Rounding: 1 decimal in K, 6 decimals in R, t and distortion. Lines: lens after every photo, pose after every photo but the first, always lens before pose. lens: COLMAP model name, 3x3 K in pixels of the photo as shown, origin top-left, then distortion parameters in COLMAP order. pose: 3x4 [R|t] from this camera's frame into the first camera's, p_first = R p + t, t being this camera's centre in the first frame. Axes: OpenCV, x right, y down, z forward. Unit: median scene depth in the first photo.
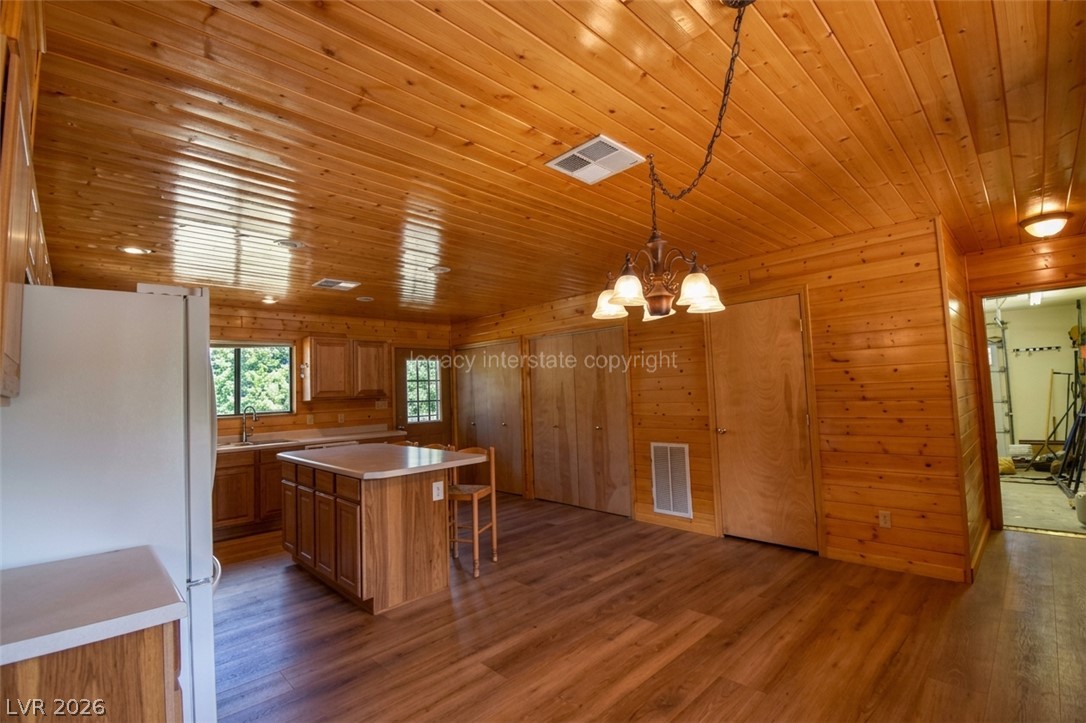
lens RADIAL K [[477.5, 0, 543.0], [0, 477.5, 361.5], [0, 0, 1]] dist [-0.000501, -0.000114]
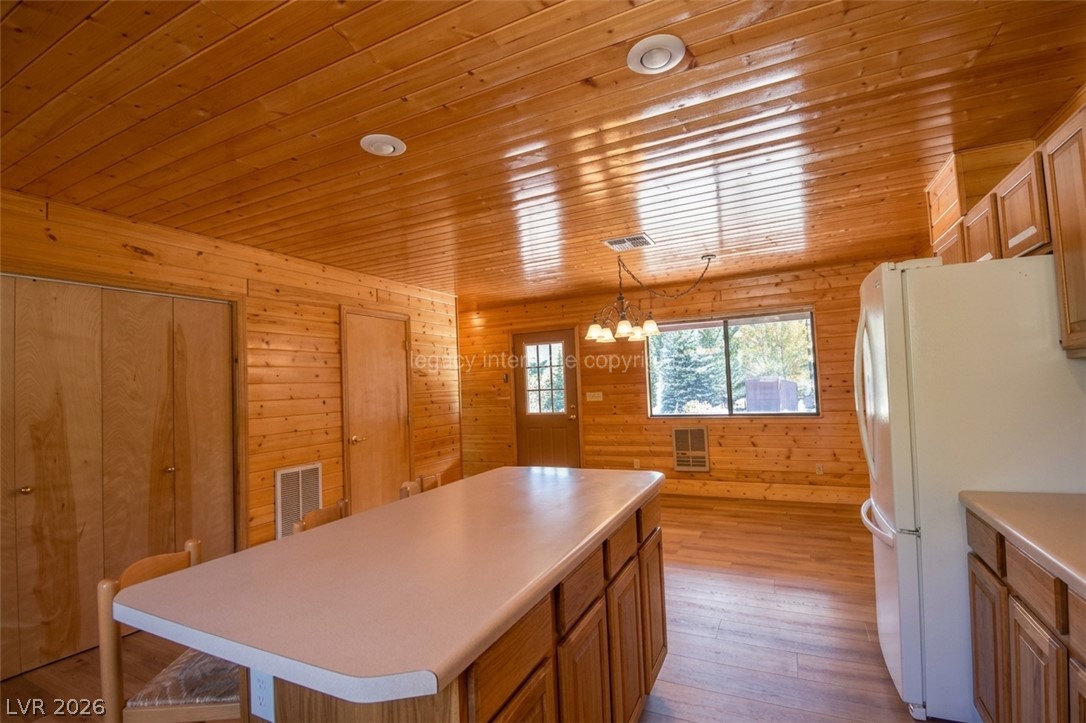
lens RADIAL K [[477.5, 0, 543.0], [0, 477.5, 361.5], [0, 0, 1]] dist [-0.000501, -0.000114]
pose [[-0.349291, 0.092069, 0.932480, -0.844708], [-0.008653, 0.994802, -0.101463, 0.098872], [-0.936974, -0.043508, -0.346678, 1.191504]]
